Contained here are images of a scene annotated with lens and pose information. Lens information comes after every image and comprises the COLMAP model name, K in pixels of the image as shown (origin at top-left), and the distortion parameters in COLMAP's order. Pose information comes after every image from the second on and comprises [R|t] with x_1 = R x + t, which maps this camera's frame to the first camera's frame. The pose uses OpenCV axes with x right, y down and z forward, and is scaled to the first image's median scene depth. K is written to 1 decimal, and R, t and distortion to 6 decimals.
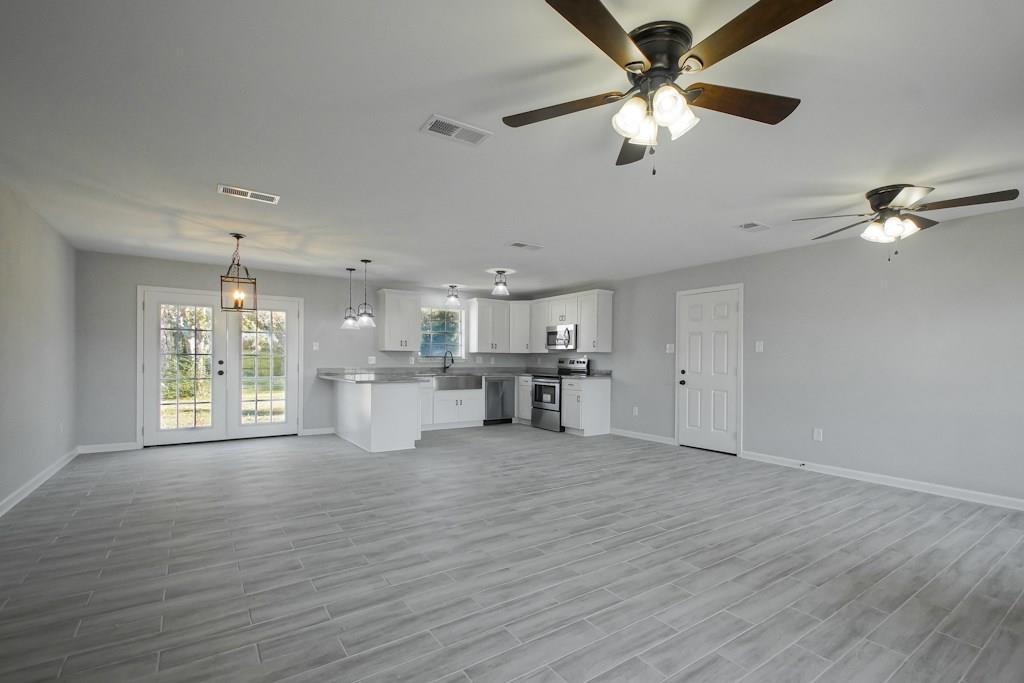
lens RADIAL K [[459.8, 0, 515.0], [0, 459.8, 364.8], [0, 0, 1]] dist [0.017634, -0.014967]
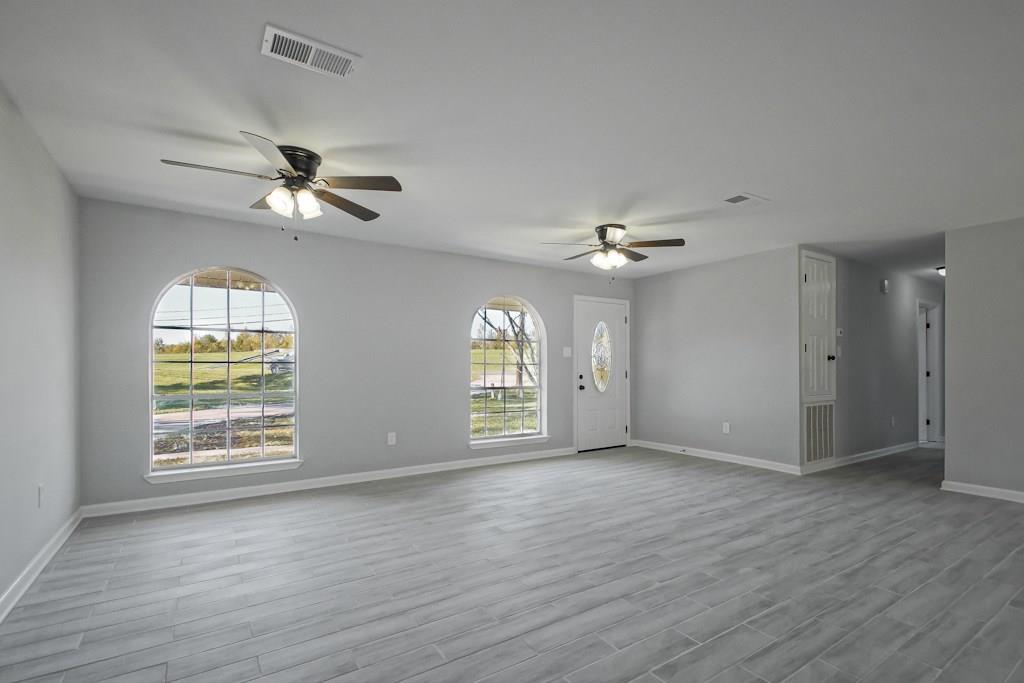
lens RADIAL K [[480.8, 0, 508.8], [0, 480.8, 362.3], [0, 0, 1]] dist [0.022185, -0.013281]
pose [[-0.999709, -0.011356, 0.021268, 0.185662], [-0.011183, 0.999903, 0.008269, -0.009785], [-0.021360, 0.008029, -0.999740, 0.855383]]
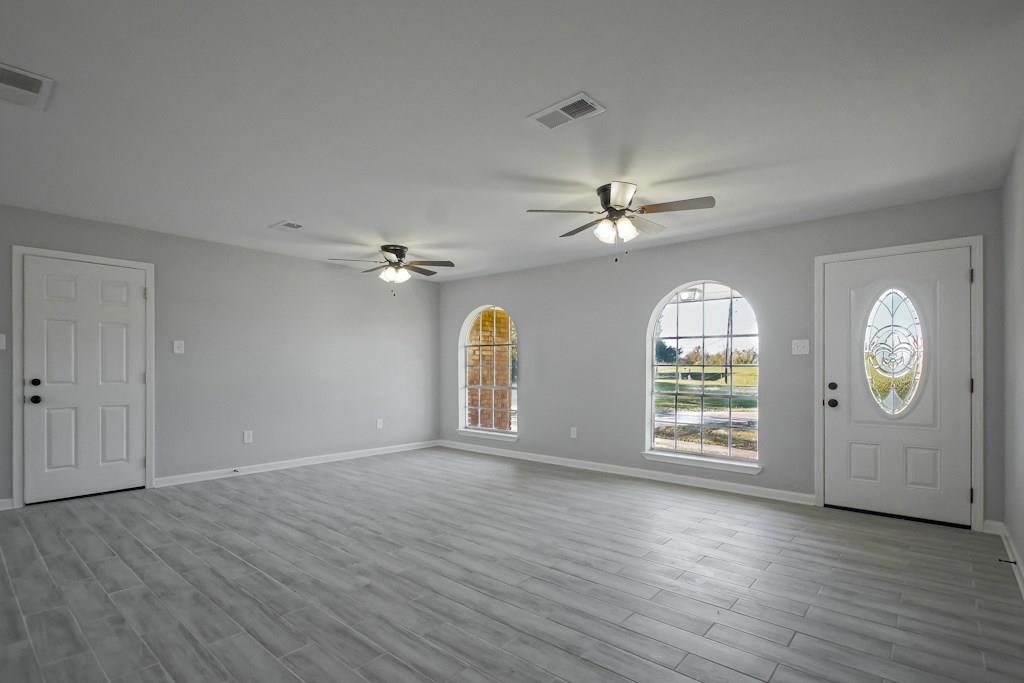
lens RADIAL K [[491.1, 0, 525.3], [0, 491.1, 366.4], [0, 0, 1]] dist [-0.000304, -0.001169]
pose [[-0.266305, -0.003948, 0.963881, -0.361496], [0.005443, 0.999970, 0.005600, -0.004429], [-0.963874, 0.006737, -0.266275, 0.462546]]
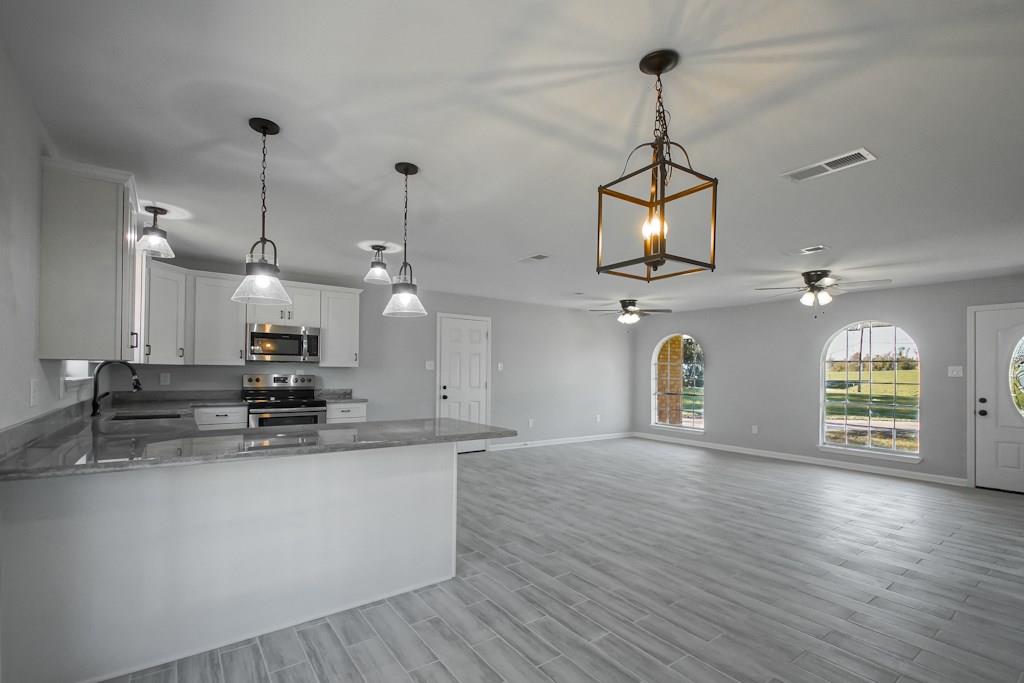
lens RADIAL K [[459.8, 0, 515.0], [0, 459.8, 364.8], [0, 0, 1]] dist [0.017634, -0.014967]
pose [[-0.025051, 0.007078, 0.999661, -0.616401], [-0.001960, 0.999973, -0.007129, -0.026062], [-0.999684, -0.002138, -0.025037, 0.724033]]
